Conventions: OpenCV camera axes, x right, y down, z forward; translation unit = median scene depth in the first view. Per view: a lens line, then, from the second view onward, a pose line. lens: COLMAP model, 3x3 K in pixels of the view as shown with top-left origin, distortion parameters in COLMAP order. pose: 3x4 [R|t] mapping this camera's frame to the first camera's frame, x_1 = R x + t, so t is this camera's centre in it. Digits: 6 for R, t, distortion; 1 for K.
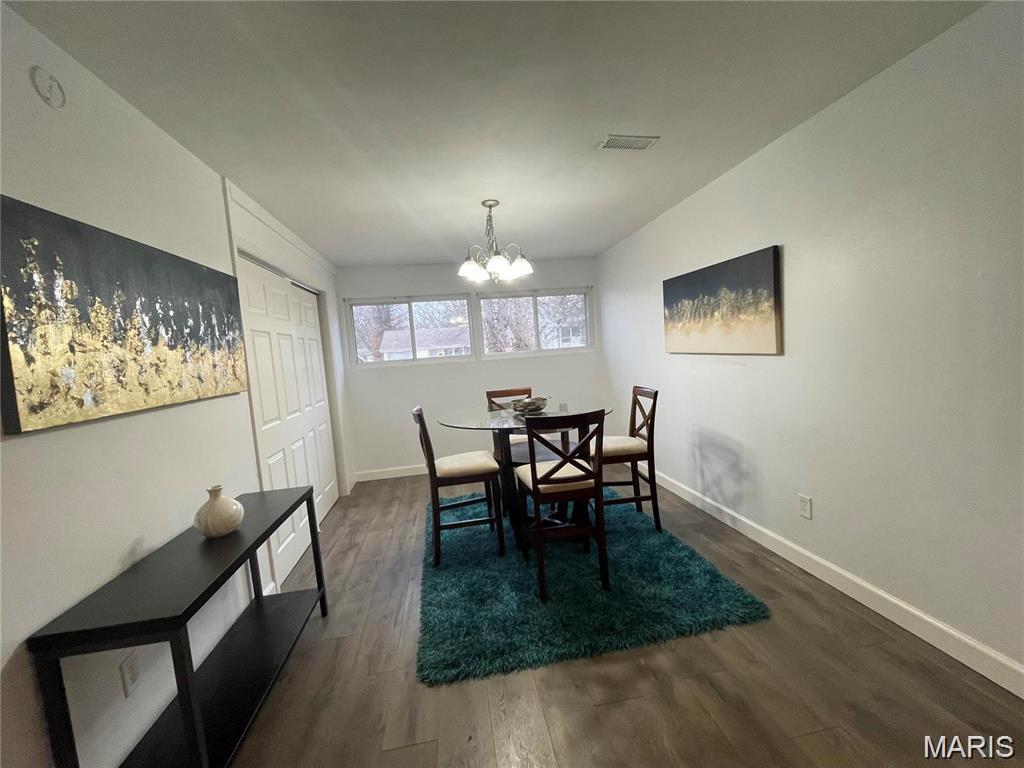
lens RADIAL K [[414.3, 0, 512.0], [0, 414.3, 385.2], [0, 0, 1]] dist [0.002154, 0.000607]
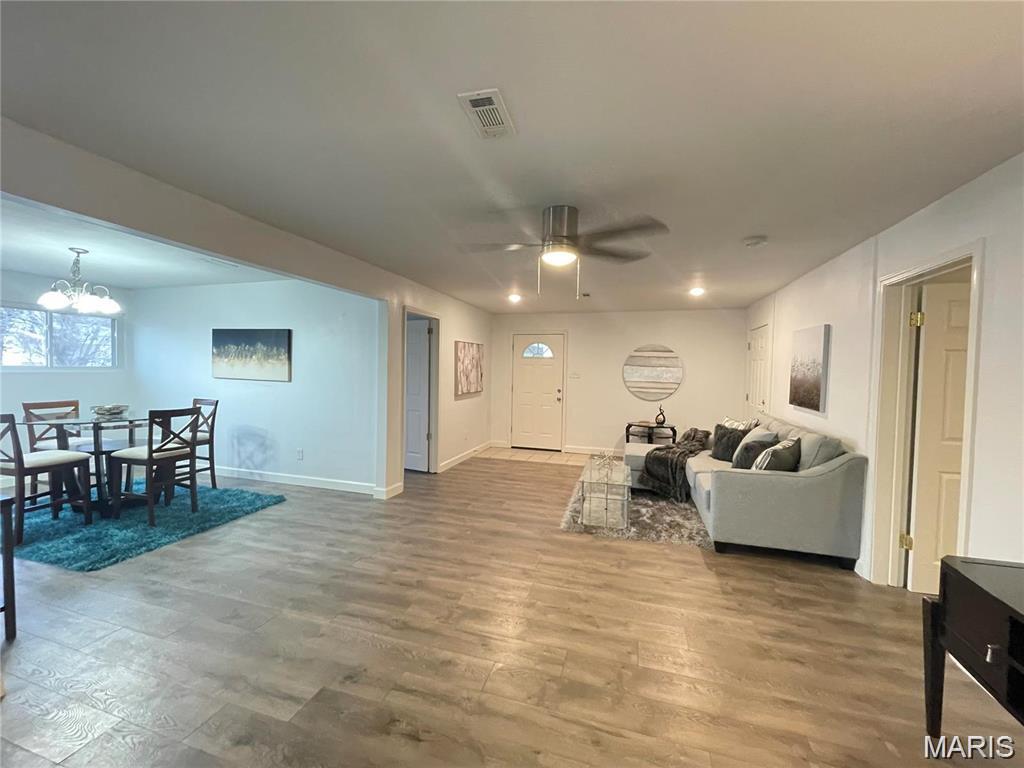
lens RADIAL K [[414.3, 0, 508.0], [0, 414.3, 380.7], [0, 0, 1]] dist [0.002154, 0.000607]
pose [[0.441369, 0.062040, 0.895178, -0.607001], [0.019262, 0.996722, -0.078575, 0.086986], [-0.897119, 0.051923, 0.438727, -0.736105]]
